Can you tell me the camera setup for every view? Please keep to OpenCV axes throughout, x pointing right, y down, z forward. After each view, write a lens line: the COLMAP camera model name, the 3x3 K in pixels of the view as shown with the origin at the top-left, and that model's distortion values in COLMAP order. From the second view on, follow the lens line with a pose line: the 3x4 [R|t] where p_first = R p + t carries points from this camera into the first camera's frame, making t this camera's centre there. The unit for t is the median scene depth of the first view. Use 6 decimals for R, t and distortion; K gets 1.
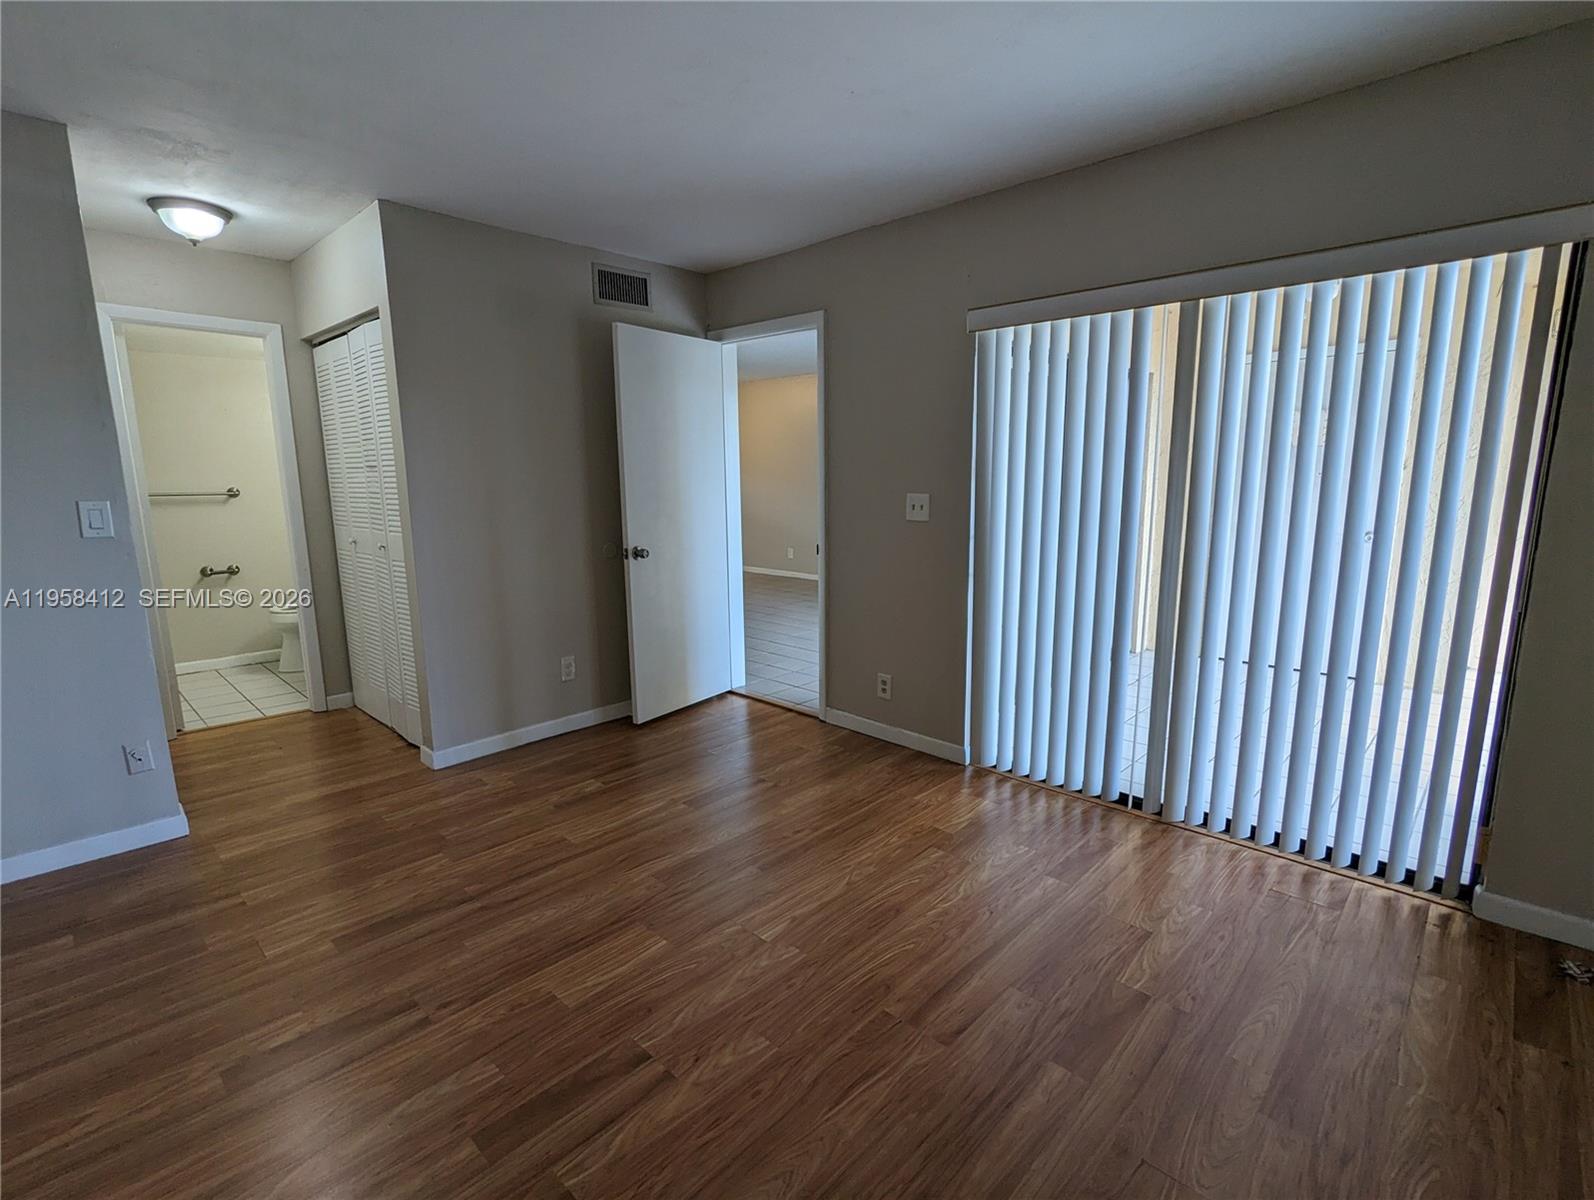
lens RADIAL K [[749.1, 0, 801.8], [0, 749.1, 609.0], [0, 0, 1]] dist [0.000885, 0.000076]
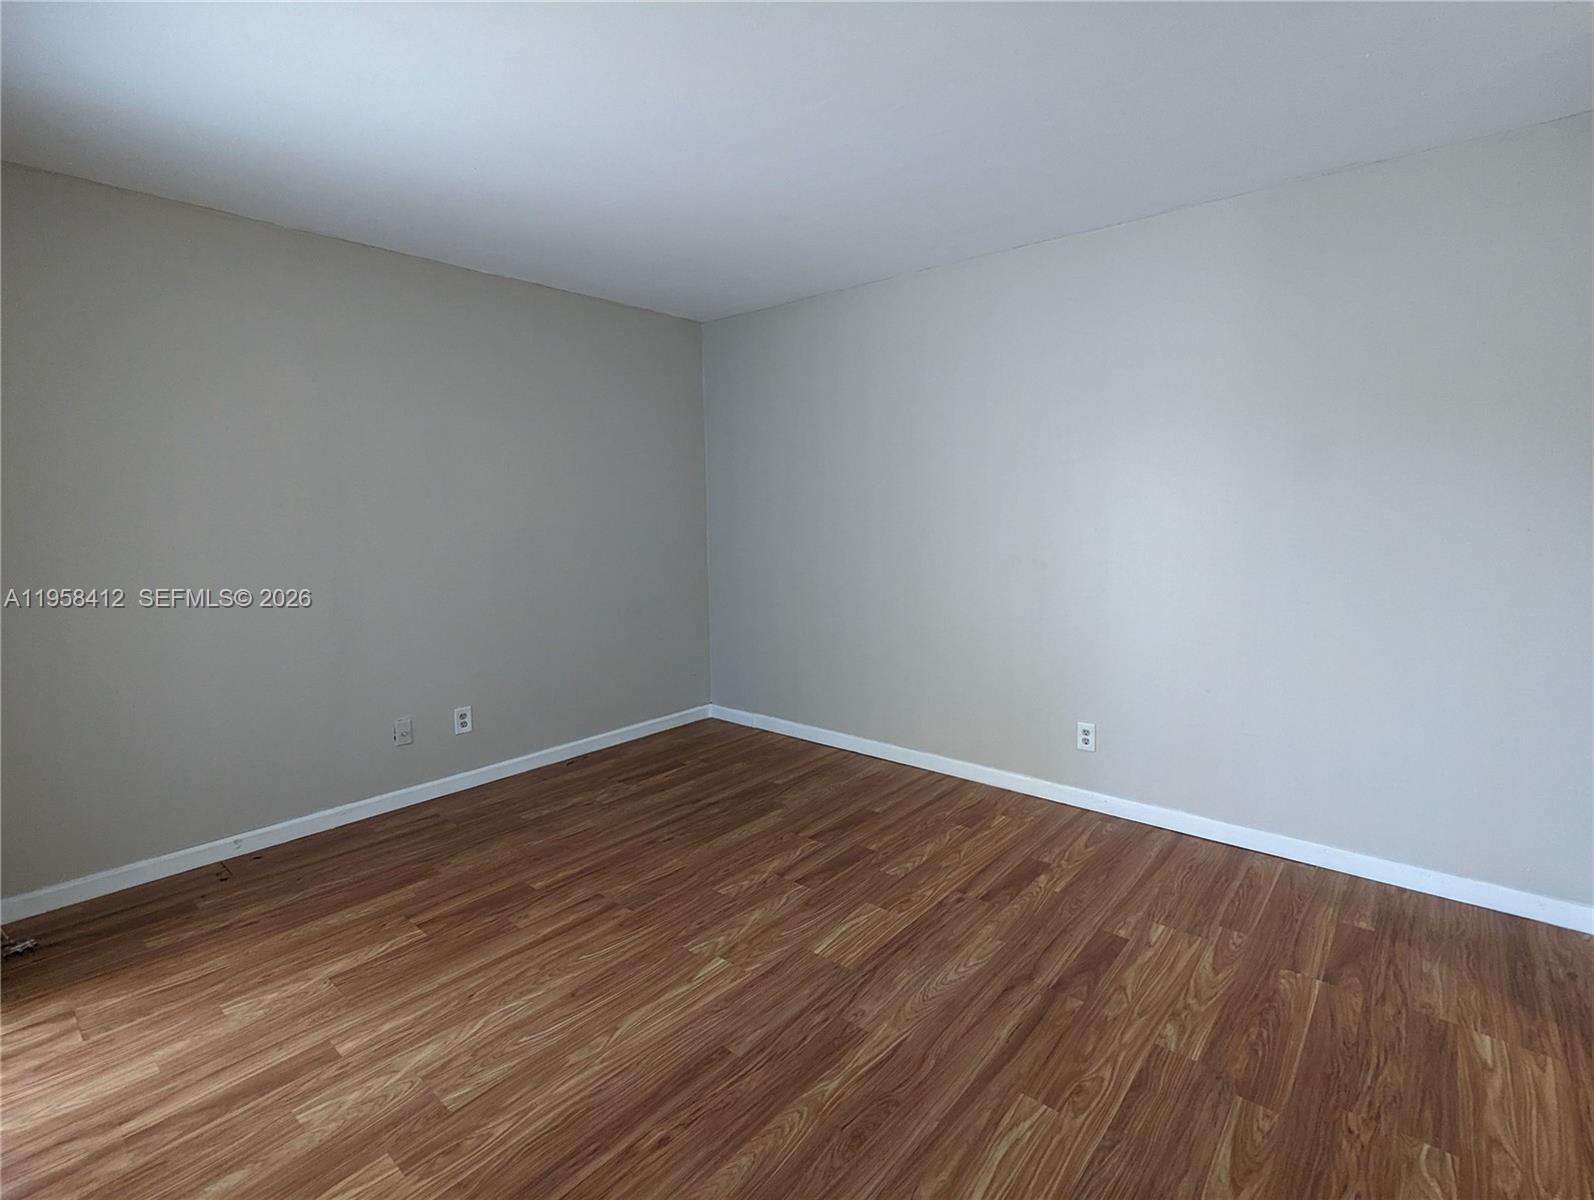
lens RADIAL K [[749.1, 0, 801.8], [0, 749.1, 609.0], [0, 0, 1]] dist [0.000885, 0.000076]
pose [[-0.998359, 0.022290, -0.052755, -0.122074], [0.004480, 0.948728, 0.316062, -0.359105], [0.057095, 0.315306, -0.947271, 1.914677]]
